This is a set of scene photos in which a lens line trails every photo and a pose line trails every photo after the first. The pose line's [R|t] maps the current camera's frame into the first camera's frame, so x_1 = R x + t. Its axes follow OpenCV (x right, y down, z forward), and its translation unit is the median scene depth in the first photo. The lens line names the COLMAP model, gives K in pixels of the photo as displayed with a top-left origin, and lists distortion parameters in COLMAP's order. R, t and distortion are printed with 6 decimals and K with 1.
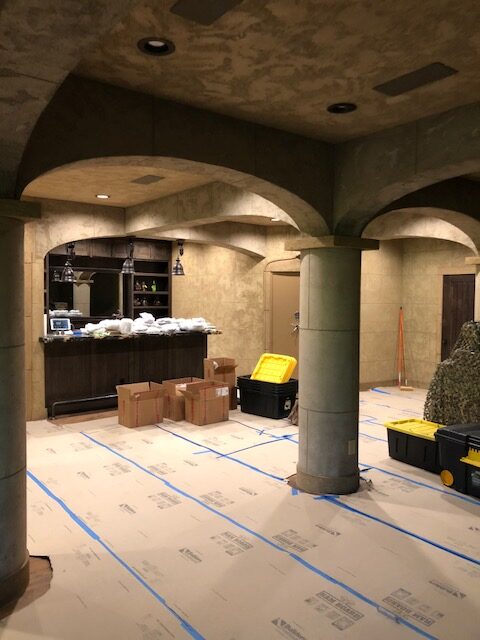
lens RADIAL K [[523.1, 0, 234.9], [0, 523.1, 319.4], [0, 0, 1]] dist [0.038481, -0.038314]
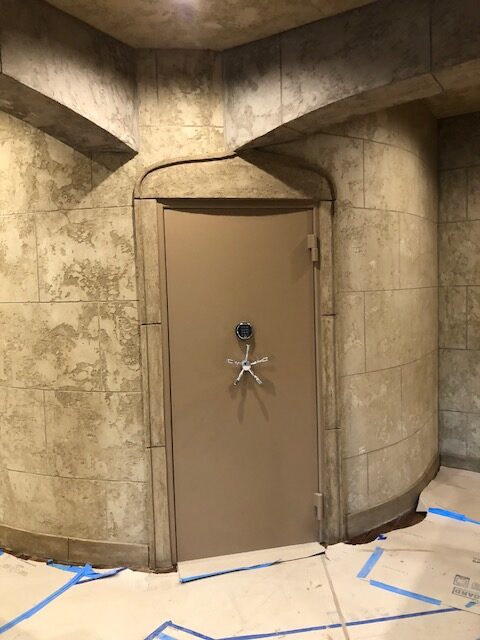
lens RADIAL K [[523.1, 0, 229.9], [0, 523.1, 315.0], [0, 0, 1]] dist [0.038481, -0.038314]
pose [[0.936875, -0.056961, 0.344994, -0.003656], [0.050327, 0.998336, 0.028162, -0.037785], [-0.346024, -0.009021, 0.938182, 0.894949]]
